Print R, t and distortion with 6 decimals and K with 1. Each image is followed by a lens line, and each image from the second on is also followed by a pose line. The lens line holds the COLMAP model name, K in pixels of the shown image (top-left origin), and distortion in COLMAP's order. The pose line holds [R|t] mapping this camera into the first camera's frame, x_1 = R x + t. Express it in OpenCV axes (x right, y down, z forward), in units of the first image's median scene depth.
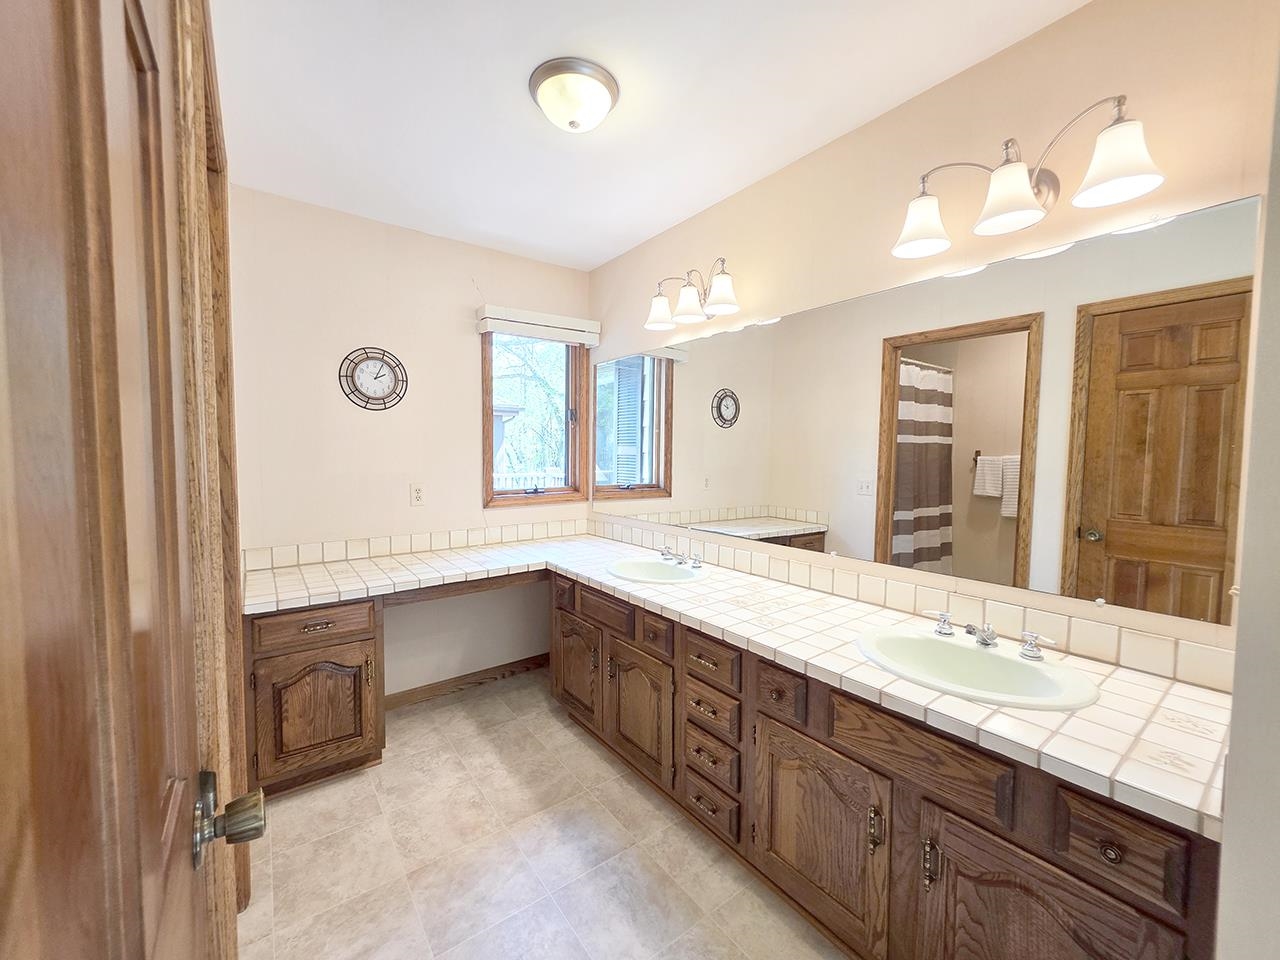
lens RADIAL K [[513.8, 0, 640.0], [0, 513.8, 481.3], [0, 0, 1]] dist [-0.002294, 0.001116]
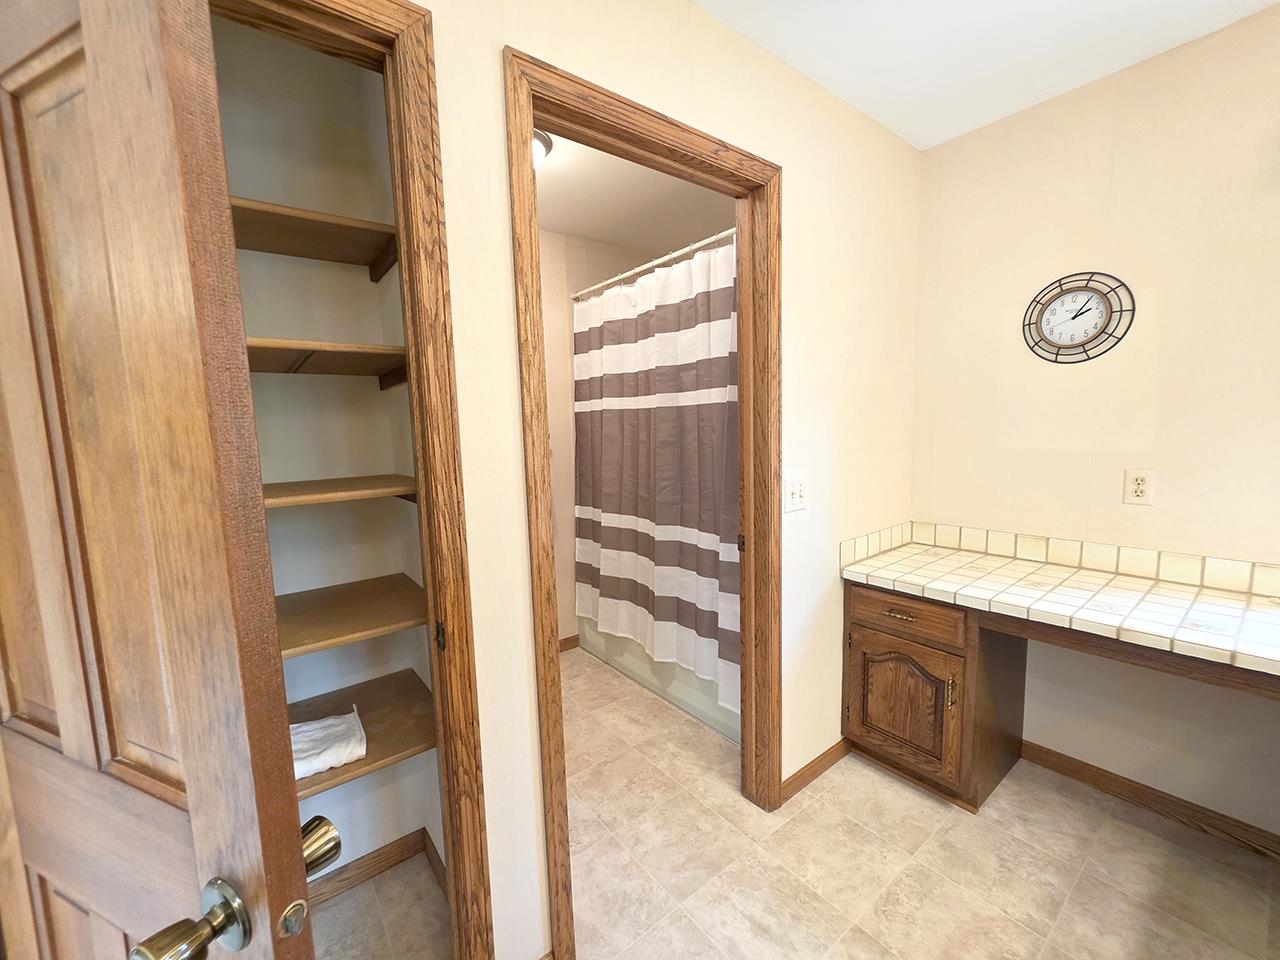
lens RADIAL K [[513.8, 0, 637.3], [0, 513.8, 480.9], [0, 0, 1]] dist [-0.002294, 0.001116]
pose [[0.011184, 0.096781, -0.995243, 0.235672], [-0.029929, 0.994892, 0.096411, -0.029837], [0.999489, 0.028708, 0.014024, 0.445134]]
